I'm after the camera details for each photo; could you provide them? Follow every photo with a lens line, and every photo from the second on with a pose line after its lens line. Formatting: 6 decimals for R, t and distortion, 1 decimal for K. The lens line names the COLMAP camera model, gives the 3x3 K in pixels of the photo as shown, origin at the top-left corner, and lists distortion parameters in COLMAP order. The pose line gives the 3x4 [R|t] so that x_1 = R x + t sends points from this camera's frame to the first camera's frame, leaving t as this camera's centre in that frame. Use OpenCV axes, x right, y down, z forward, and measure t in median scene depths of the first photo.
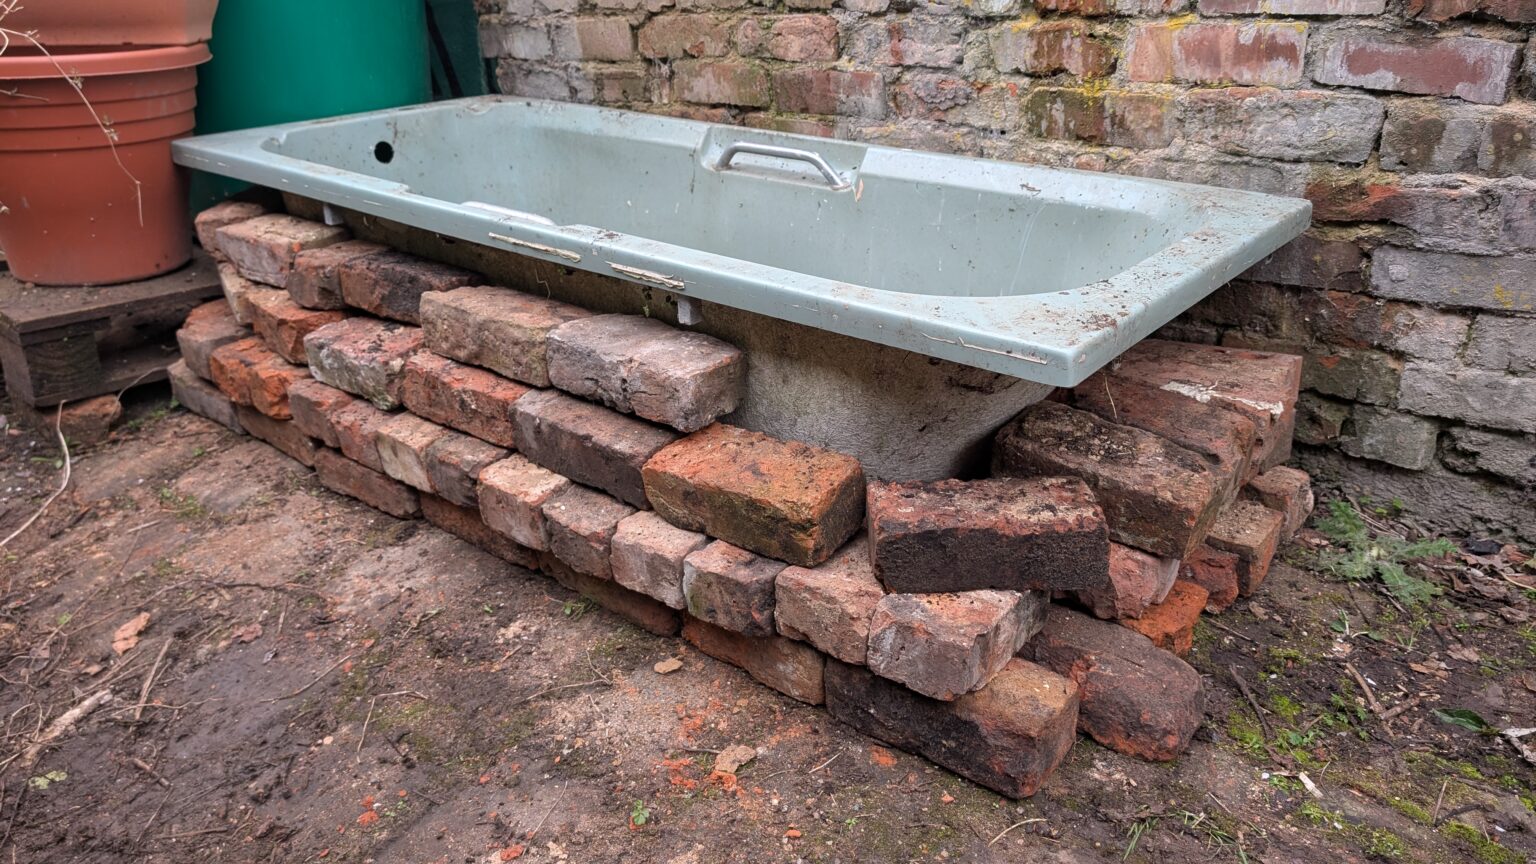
lens RADIAL K [[1101.8, 0, 781.1], [0, 1101.8, 400.6], [0, 0, 1]] dist [0.031930, -0.030773]
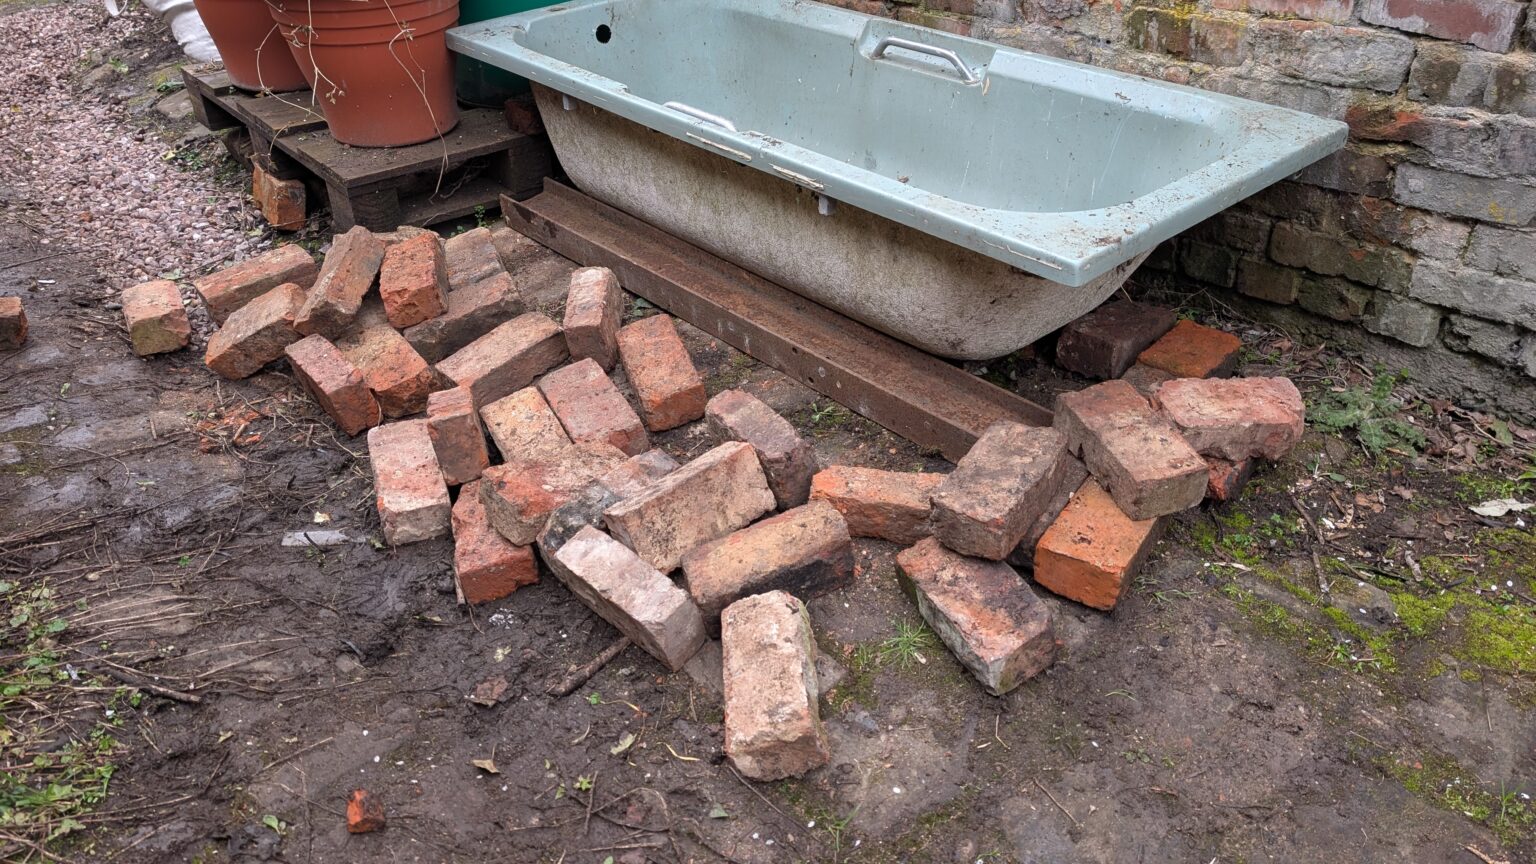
lens RADIAL K [[1101.8, 0, 773.5], [0, 1101.8, 412.1], [0, 0, 1]] dist [0.031930, -0.030773]
pose [[0.984375, 0.066789, -0.162925, 0.075095], [-0.036201, 0.982269, 0.183946, -0.065369], [0.172322, -0.175174, 0.969340, -0.317091]]
